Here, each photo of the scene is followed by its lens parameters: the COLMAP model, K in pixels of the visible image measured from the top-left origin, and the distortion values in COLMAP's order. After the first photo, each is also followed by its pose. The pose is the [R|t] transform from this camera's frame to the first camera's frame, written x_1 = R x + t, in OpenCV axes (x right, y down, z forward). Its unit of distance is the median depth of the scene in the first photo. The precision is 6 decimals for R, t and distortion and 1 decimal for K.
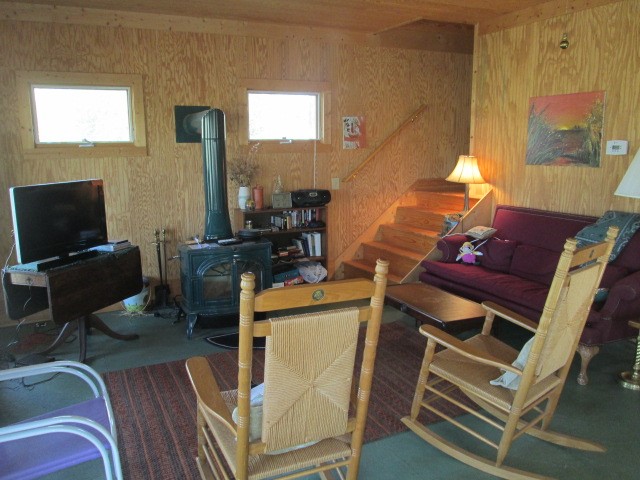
lens RADIAL K [[520.7, 0, 320.3], [0, 520.7, 240.1], [0, 0, 1]] dist [-0.025291, 0.025536]
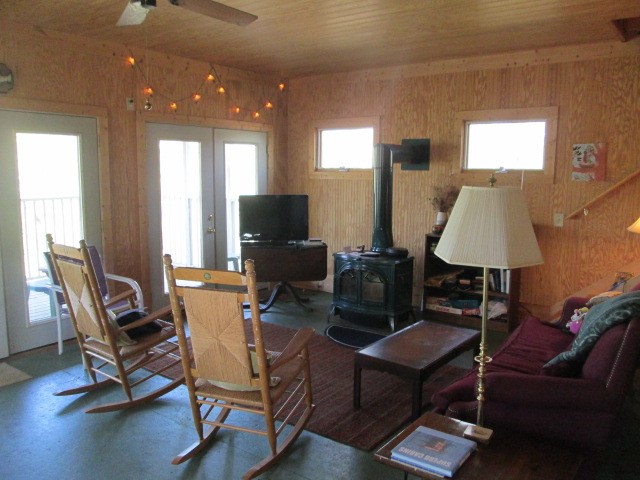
lens RADIAL K [[520.7, 0, 319.9], [0, 520.7, 240.0], [0, 0, 1]] dist [-0.025291, 0.025536]
pose [[0.500664, 0.131516, -0.855593, 0.610499], [-0.173972, 0.983512, 0.049377, -0.051096], [0.847980, 0.124128, 0.515289, 0.225226]]
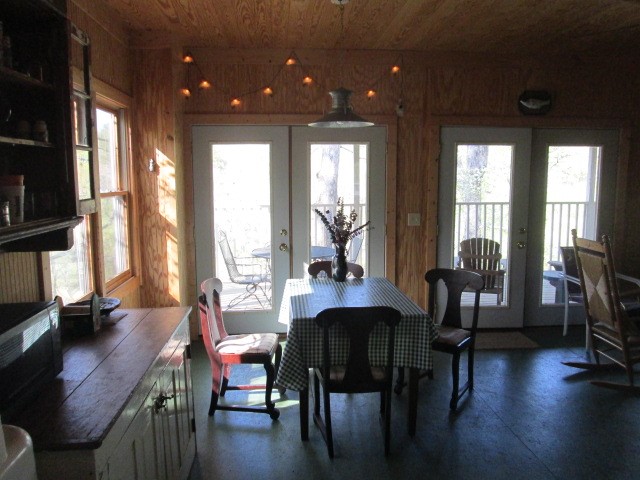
lens RADIAL K [[520.7, 0, 317.1], [0, 520.7, 240.3], [0, 0, 1]] dist [-0.025291, 0.025536]
pose [[-0.348996, 0.118669, -0.929580, 0.714027], [-0.183072, 0.964204, 0.191820, -0.034798], [0.919068, 0.237124, -0.314779, 0.178315]]
